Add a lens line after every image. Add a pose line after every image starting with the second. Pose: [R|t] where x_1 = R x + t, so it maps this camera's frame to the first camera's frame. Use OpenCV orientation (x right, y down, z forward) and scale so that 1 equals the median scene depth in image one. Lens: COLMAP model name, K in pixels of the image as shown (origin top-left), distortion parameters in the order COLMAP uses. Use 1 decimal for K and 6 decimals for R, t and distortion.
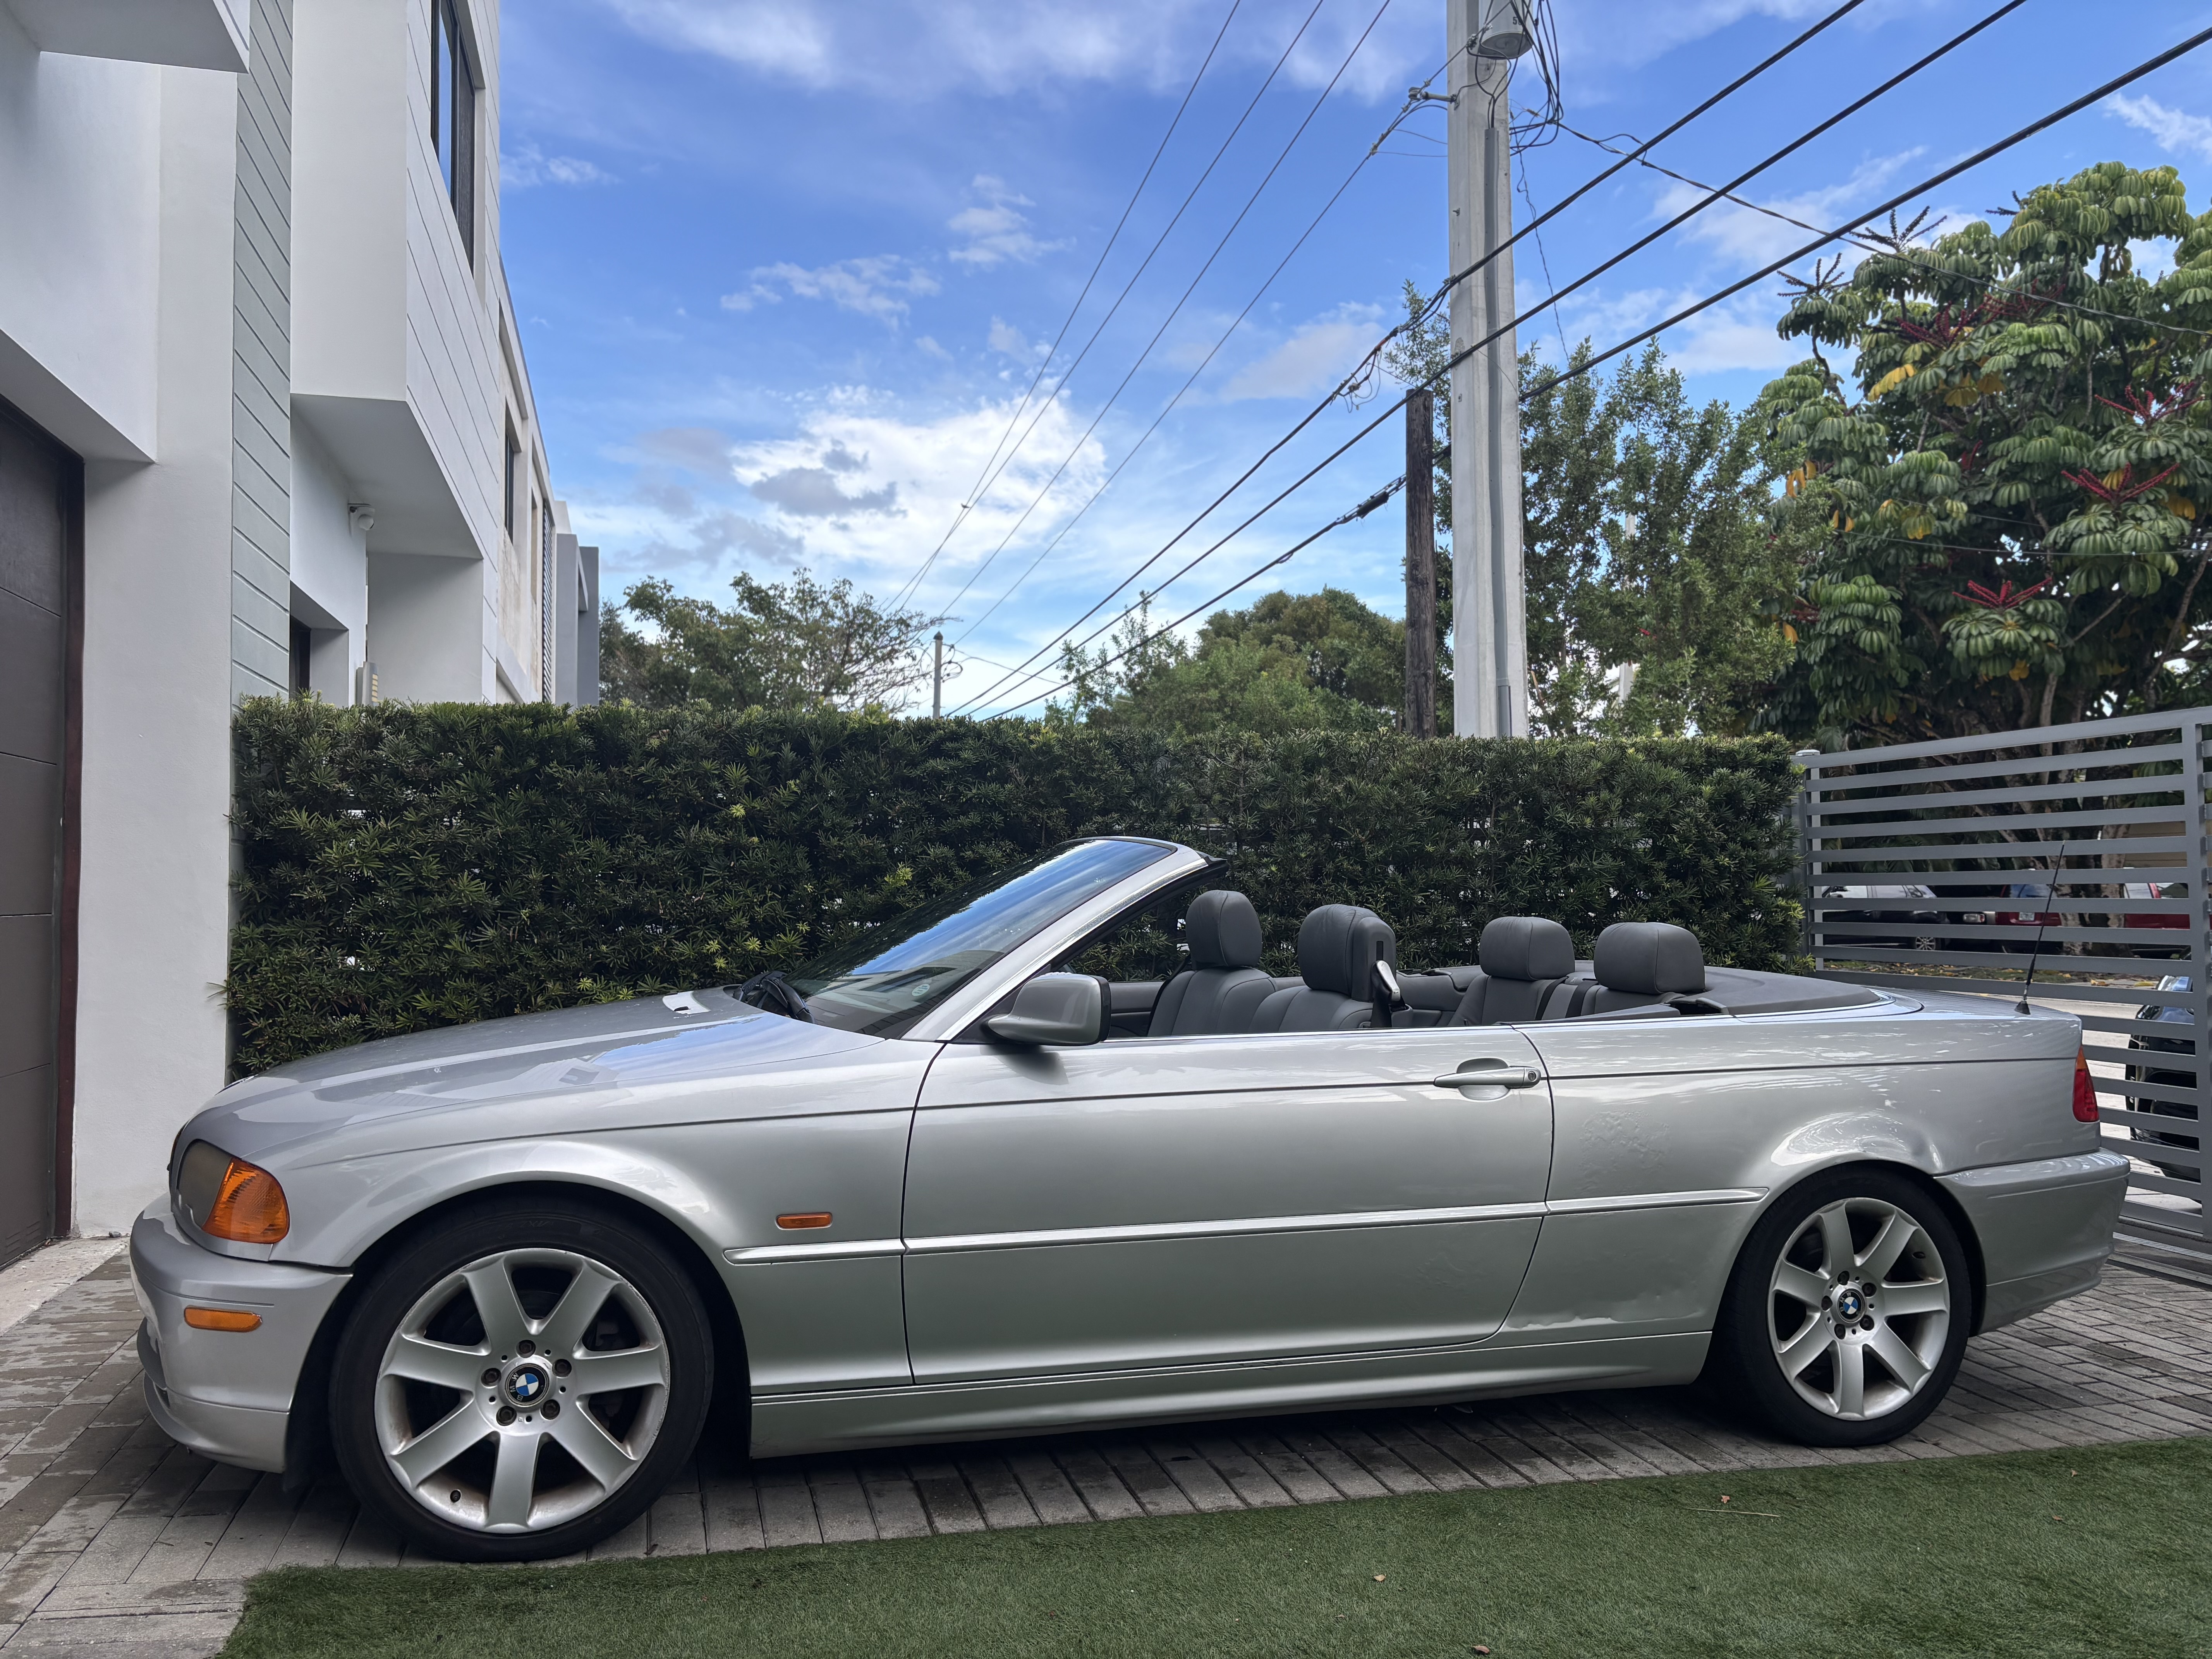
lens RADIAL K [[1670.3, 0, 1115.2], [0, 1670.3, 823.4], [0, 0, 1]] dist [0.031641, -0.016445]
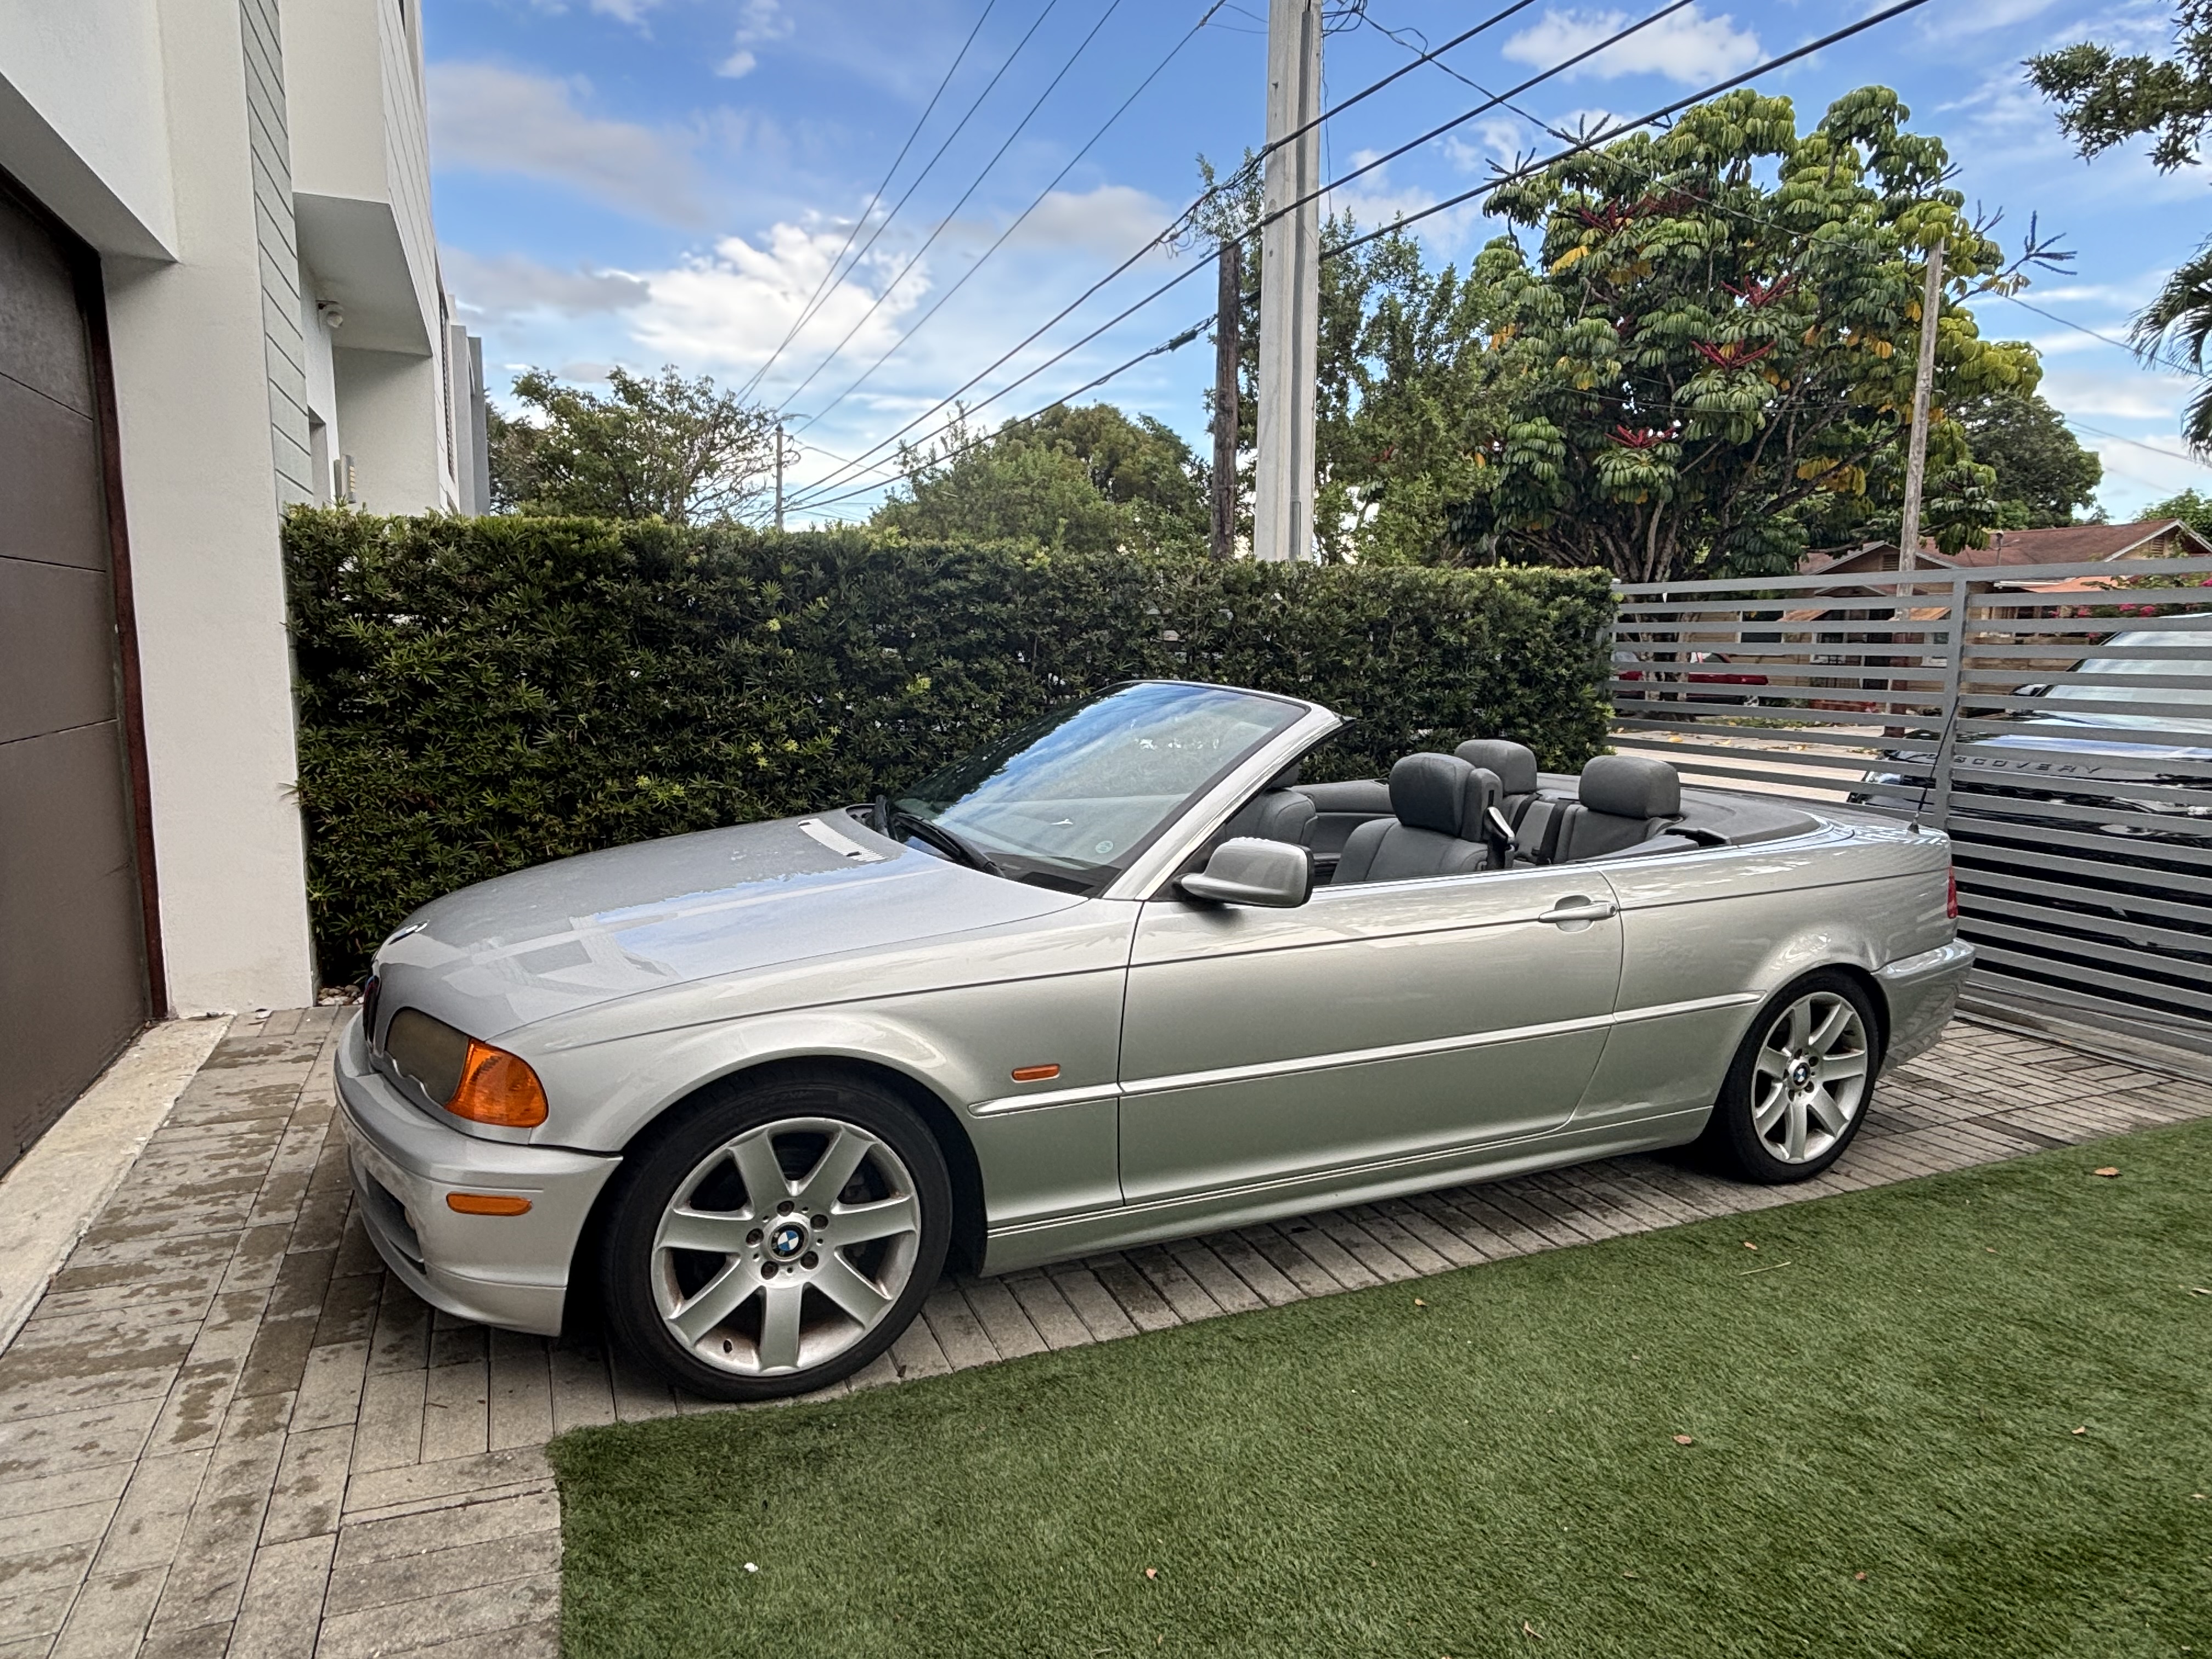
lens RADIAL K [[1287.5, 0, 1109.9], [0, 1287.5, 817.4], [0, 0, 1]] dist [0.015486, -0.014650]
pose [[0.988045, -0.003192, 0.154134, -0.141770], [-0.023911, 0.984514, 0.173666, -0.036338], [-0.152302, -0.175275, 0.972668, 0.120250]]
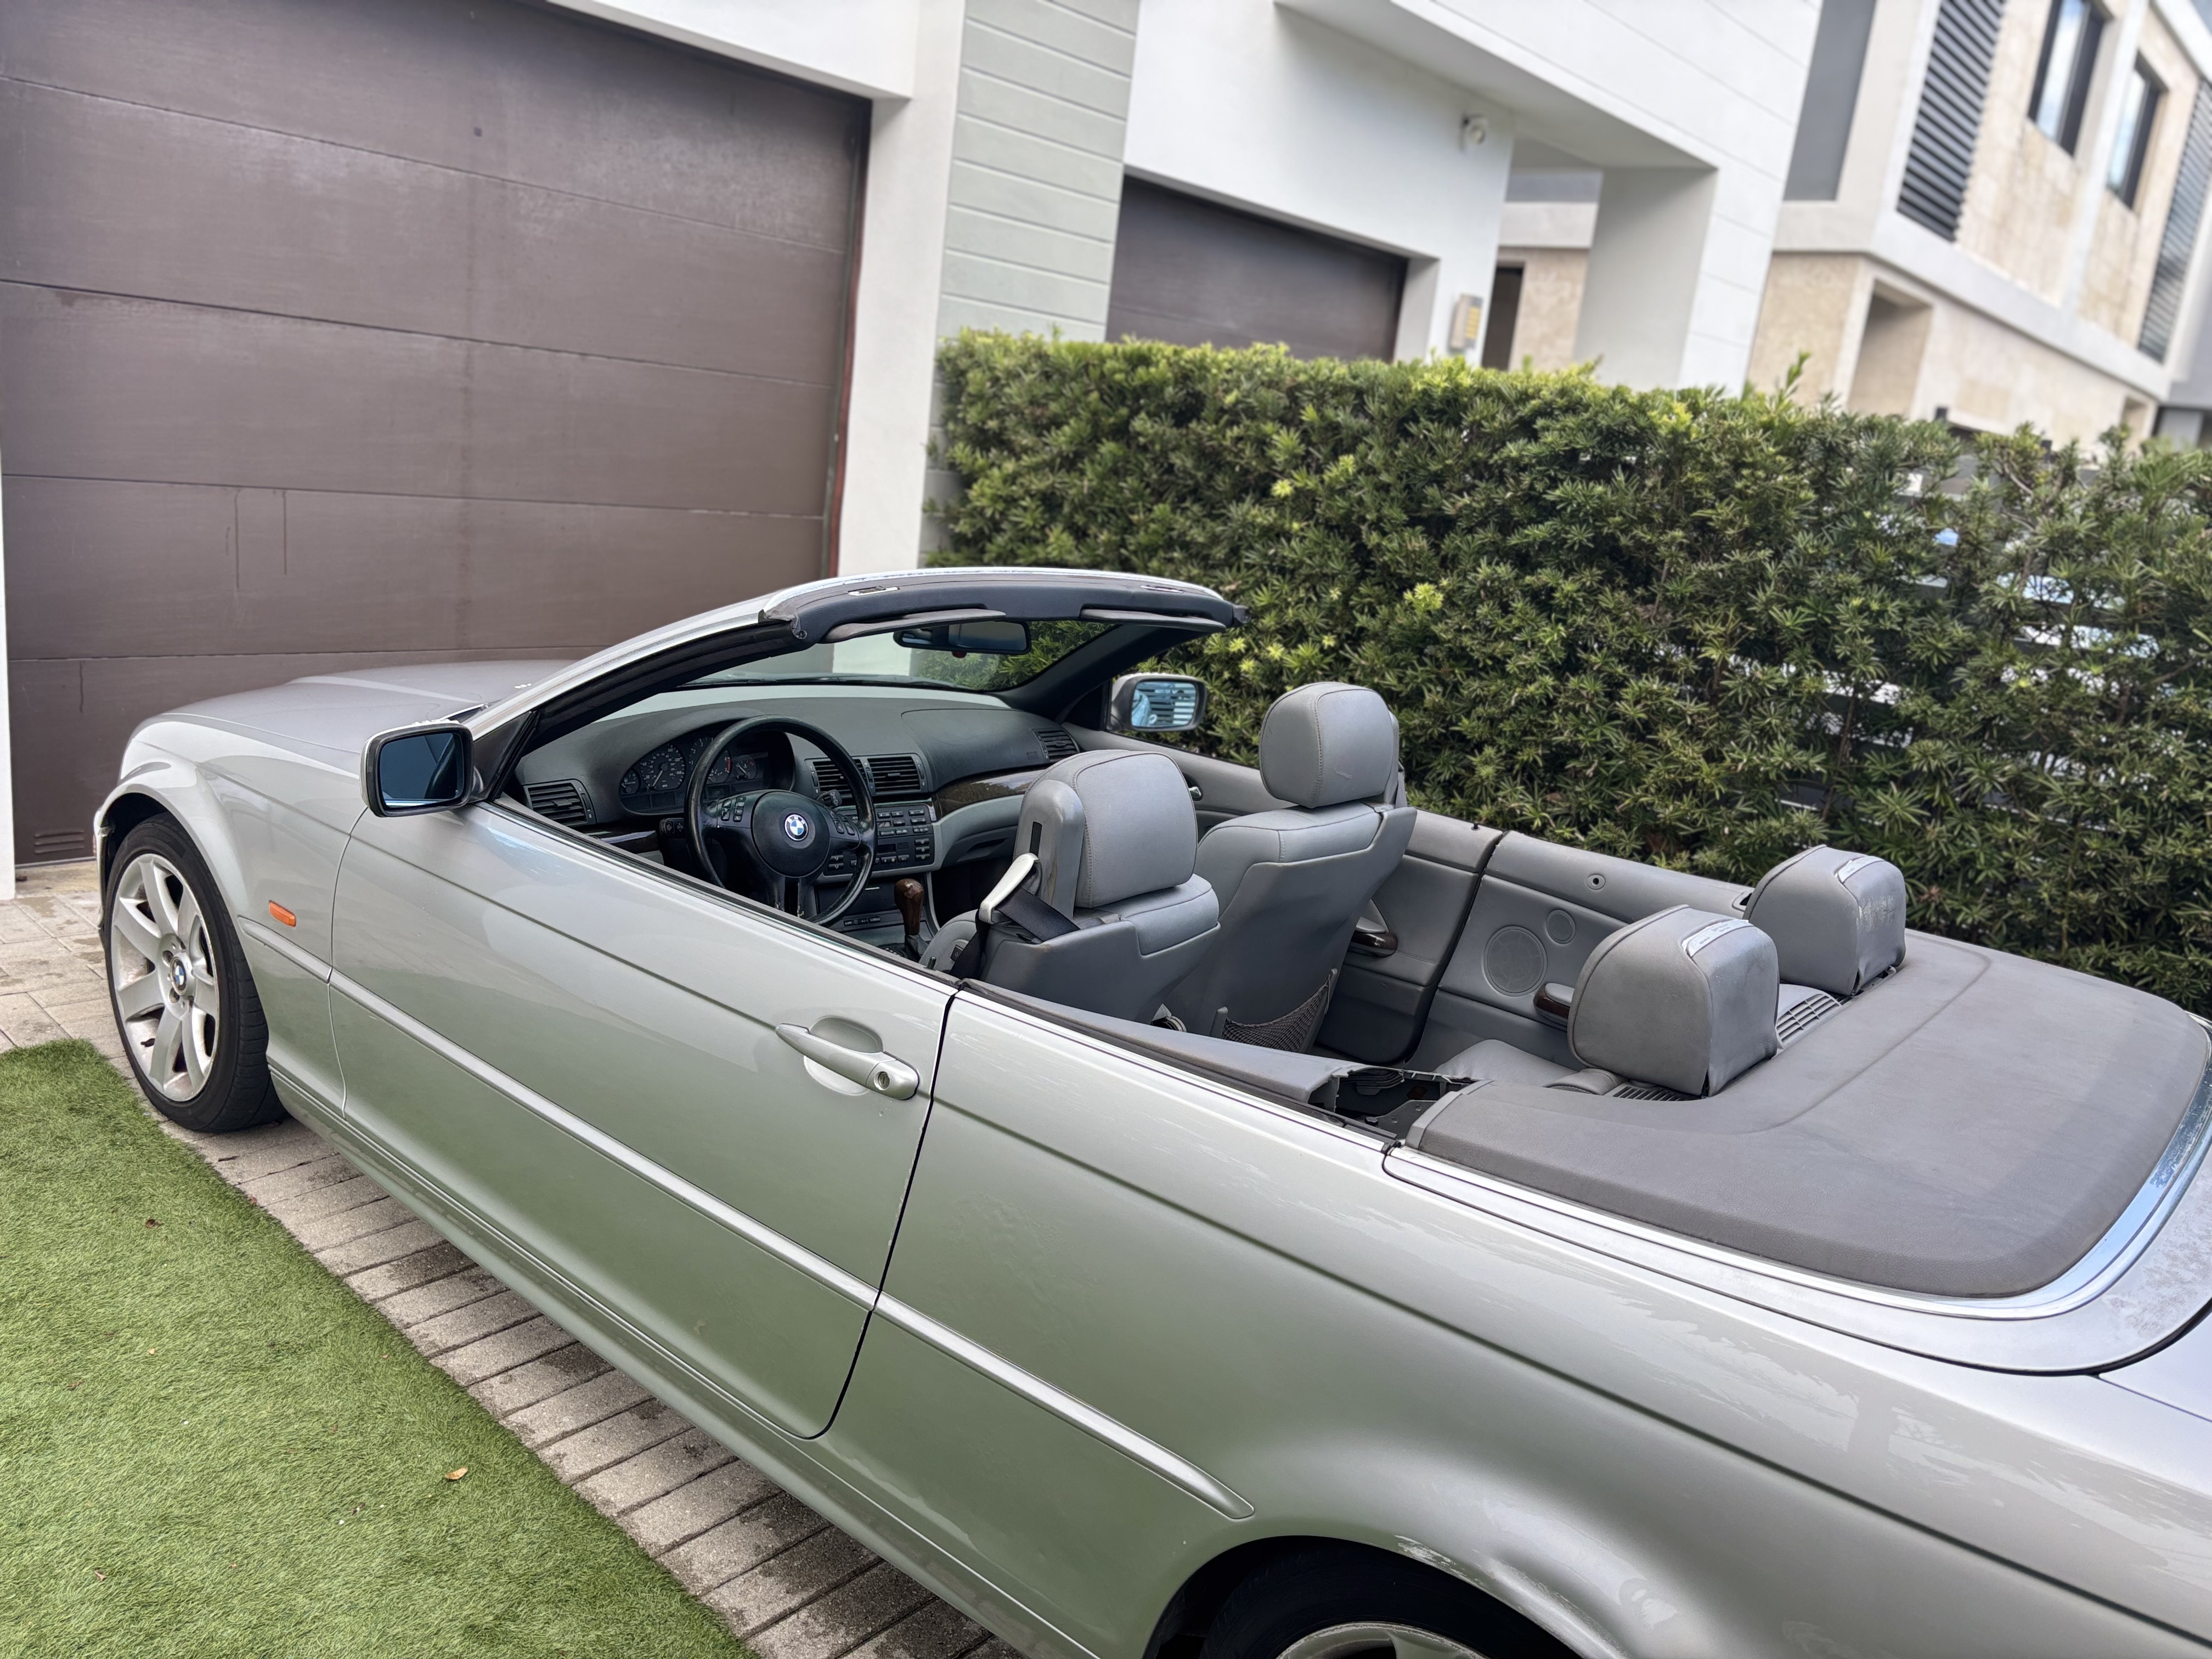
lens RADIAL K [[1670.3, 0, 1094.8], [0, 1670.3, 835.7], [0, 0, 1]] dist [0.031641, -0.016445]
pose [[0.552121, 0.261254, -0.791776, 0.436000], [-0.083526, 0.962194, 0.259241, -0.049937], [0.829570, -0.076999, 0.553069, 0.460913]]
